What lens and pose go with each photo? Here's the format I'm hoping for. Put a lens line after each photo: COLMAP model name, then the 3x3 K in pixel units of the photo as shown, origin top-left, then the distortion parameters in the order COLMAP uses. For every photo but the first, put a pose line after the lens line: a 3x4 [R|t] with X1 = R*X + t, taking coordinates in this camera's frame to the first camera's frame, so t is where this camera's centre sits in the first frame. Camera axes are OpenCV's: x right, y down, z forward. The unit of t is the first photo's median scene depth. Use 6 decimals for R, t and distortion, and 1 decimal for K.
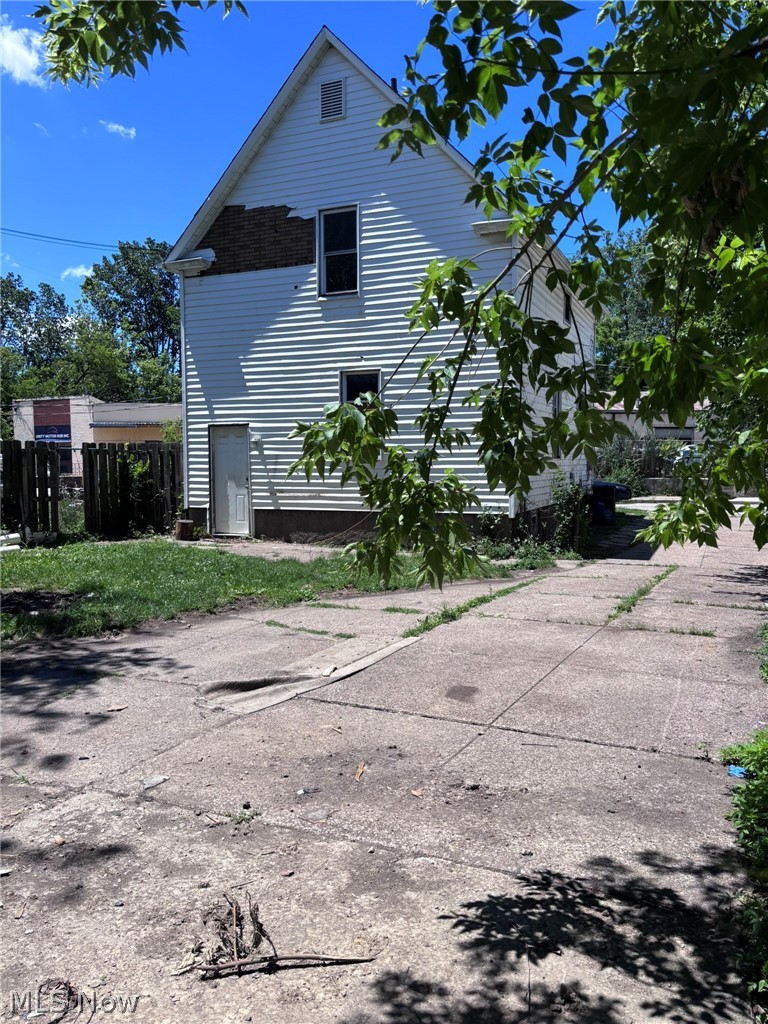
lens RADIAL K [[791.1, 0, 384.0], [0, 791.1, 512.0], [0, 0, 1]] dist [0.095716, -0.101935]
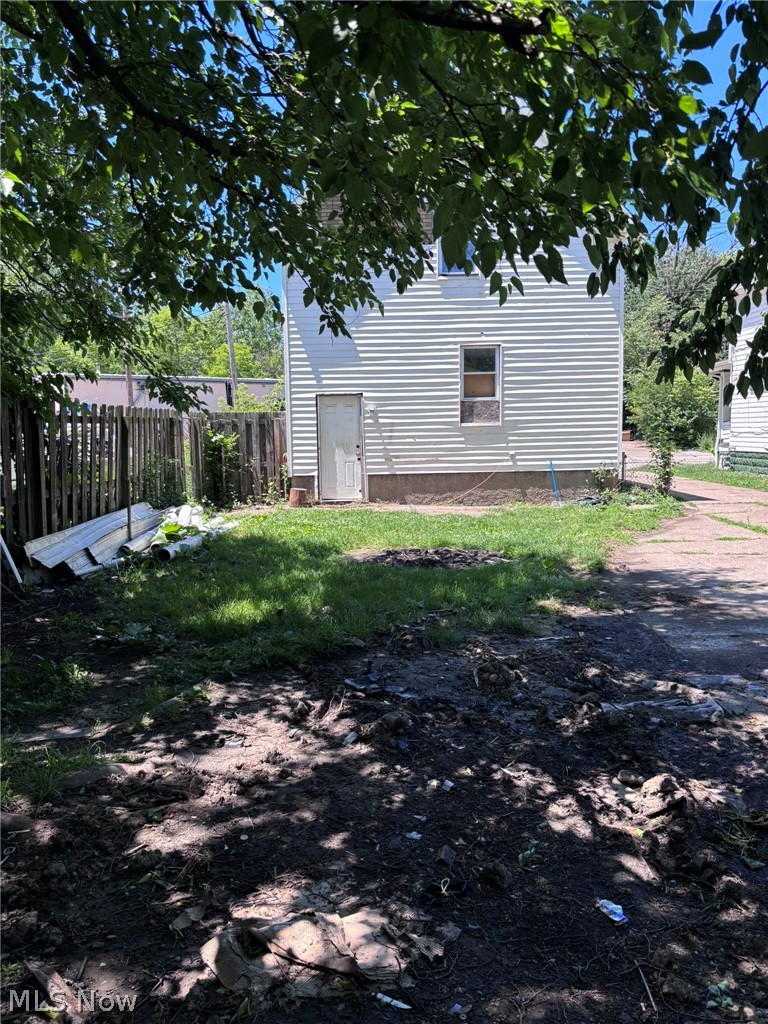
lens RADIAL K [[791.1, 0, 384.0], [0, 791.1, 512.0], [0, 0, 1]] dist [0.095716, -0.101935]
pose [[0.916081, -0.055583, 0.397123, -0.557146], [0.039723, 0.998054, 0.048058, -0.003759], [-0.399022, -0.028250, 0.916506, 0.024195]]
